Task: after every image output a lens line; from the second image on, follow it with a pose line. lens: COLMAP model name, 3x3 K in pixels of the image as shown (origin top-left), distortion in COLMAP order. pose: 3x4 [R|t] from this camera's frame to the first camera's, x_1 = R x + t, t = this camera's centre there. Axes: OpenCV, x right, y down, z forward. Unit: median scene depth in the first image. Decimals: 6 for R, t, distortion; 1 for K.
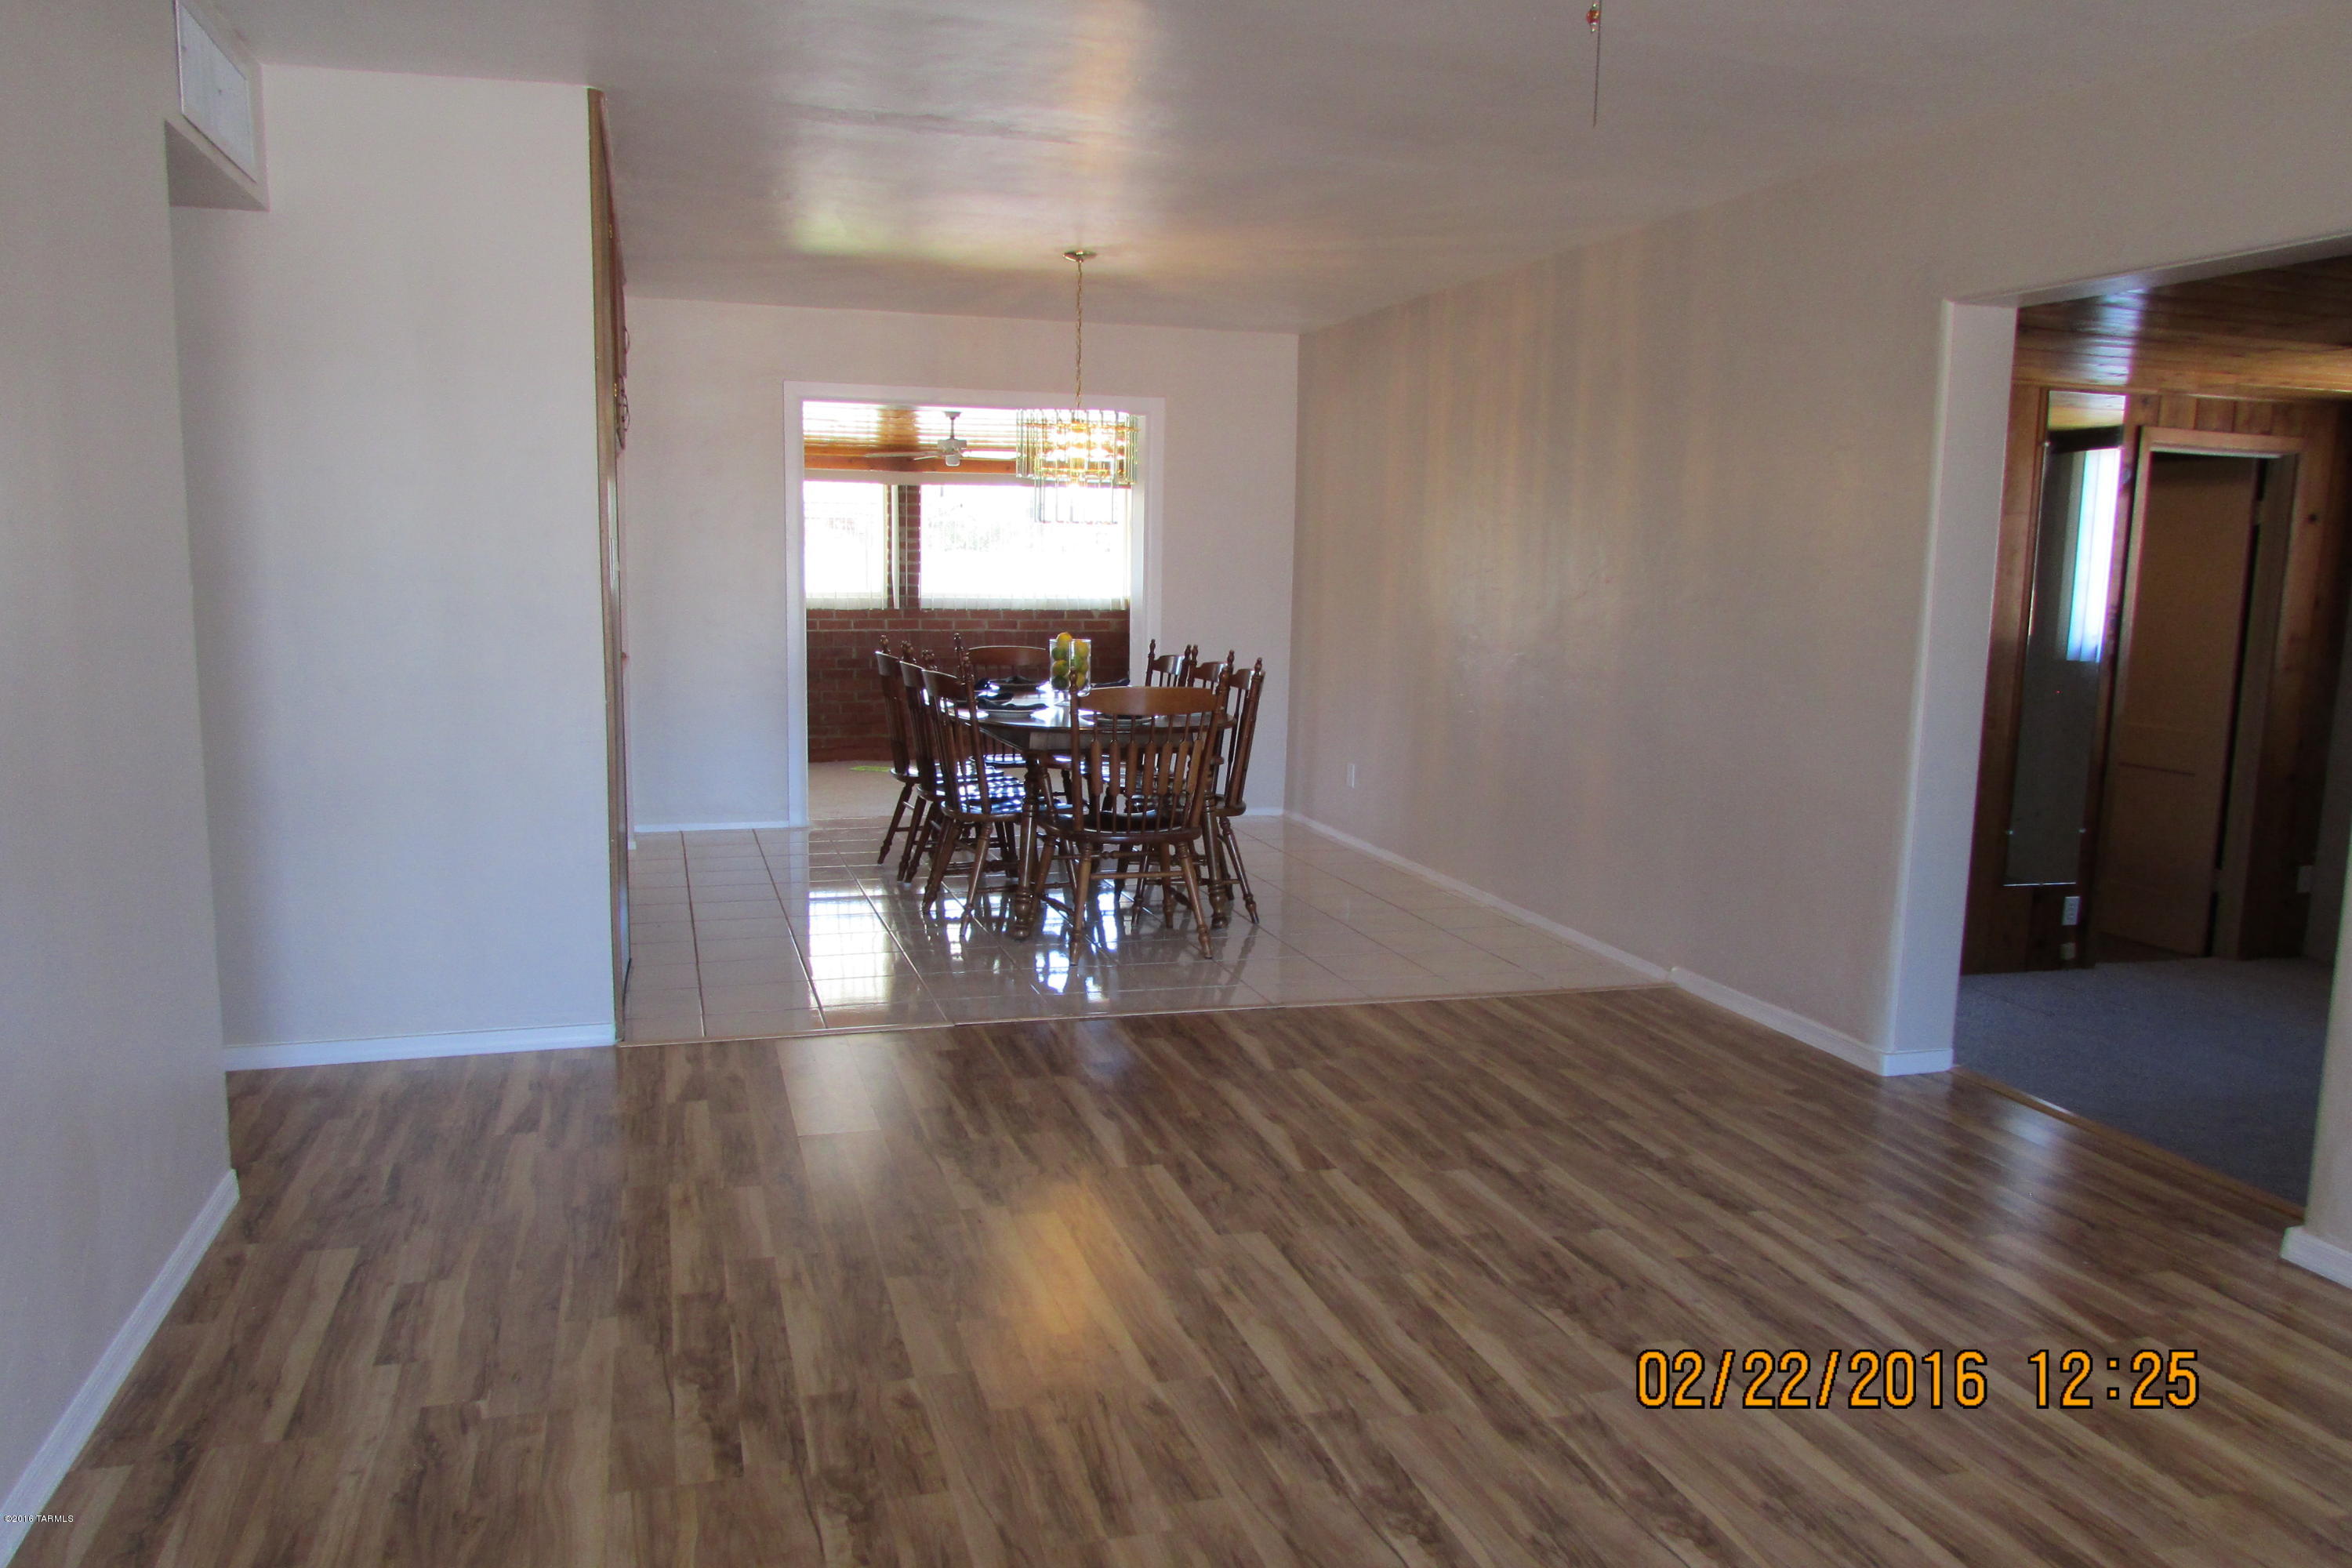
lens RADIAL K [[1689.1, 0, 1161.1], [0, 1689.1, 815.3], [0, 0, 1]] dist [-0.074573, 0.065757]
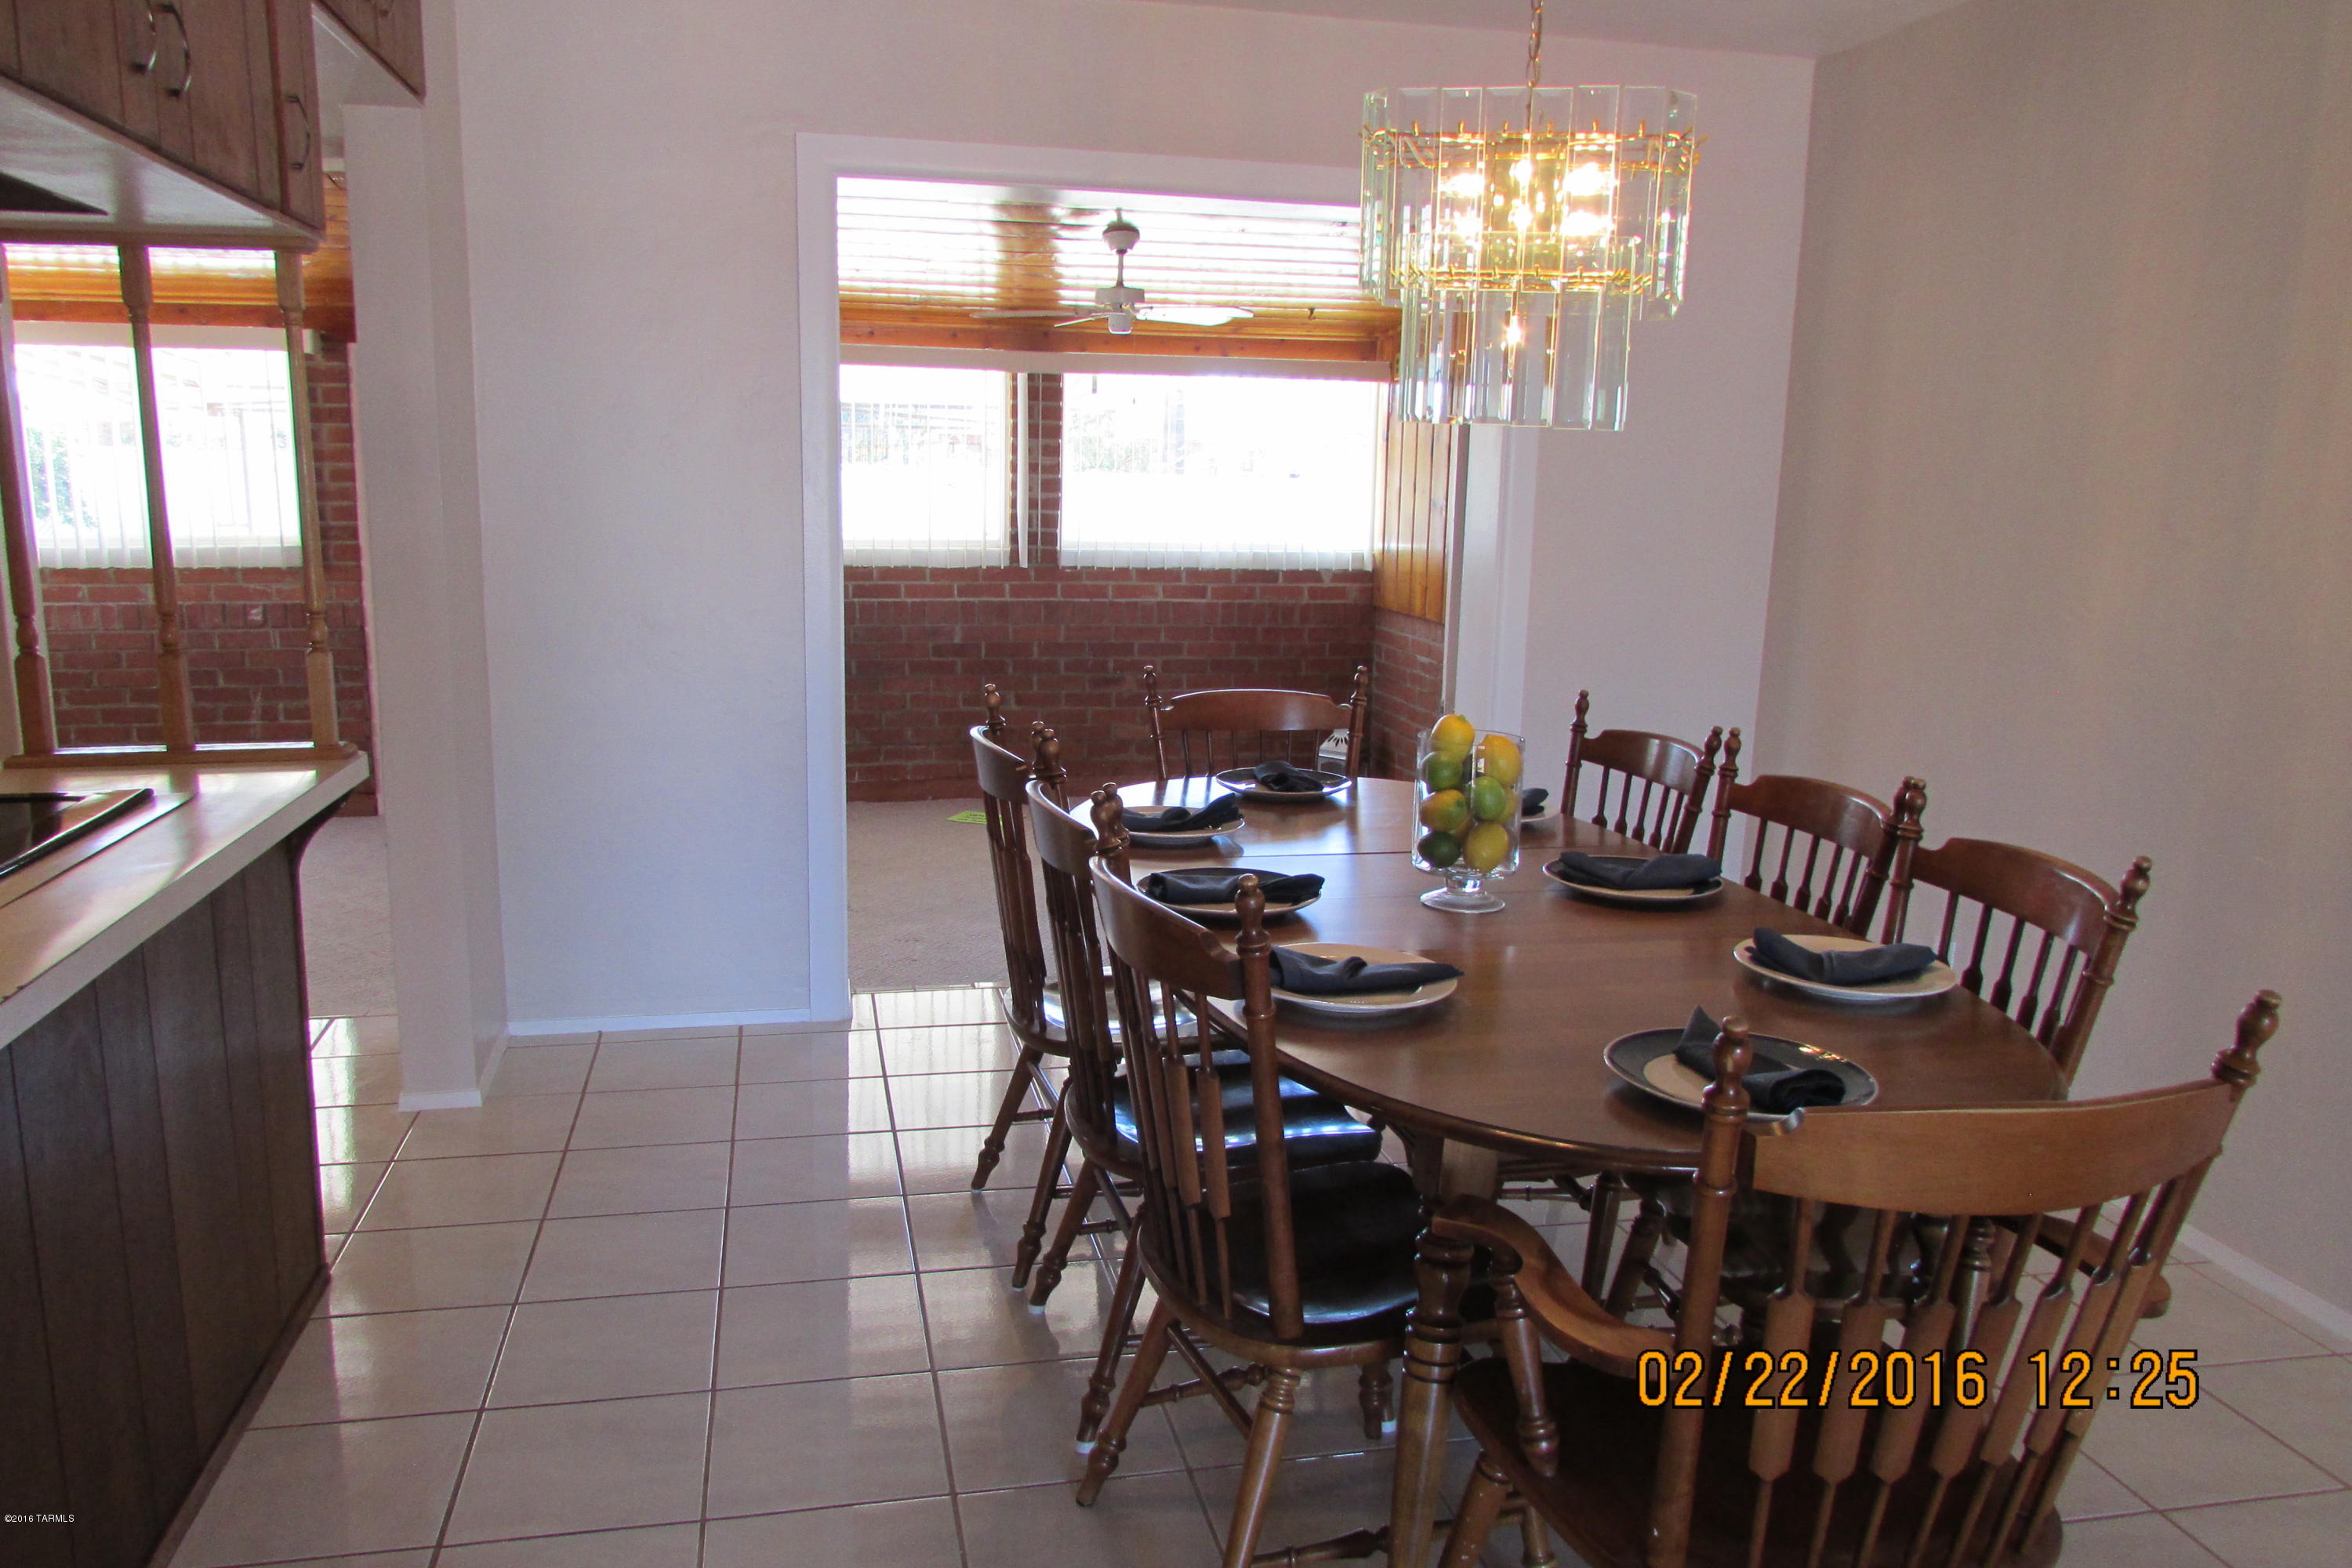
lens RADIAL K [[1689.1, 0, 1161.1], [0, 1689.1, 815.3], [0, 0, 1]] dist [-0.074573, 0.065757]
pose [[0.996922, 0.020506, -0.075673, -0.054527], [-0.016909, 0.998710, 0.047877, -0.060491], [0.076557, -0.046450, 0.995983, 0.362614]]
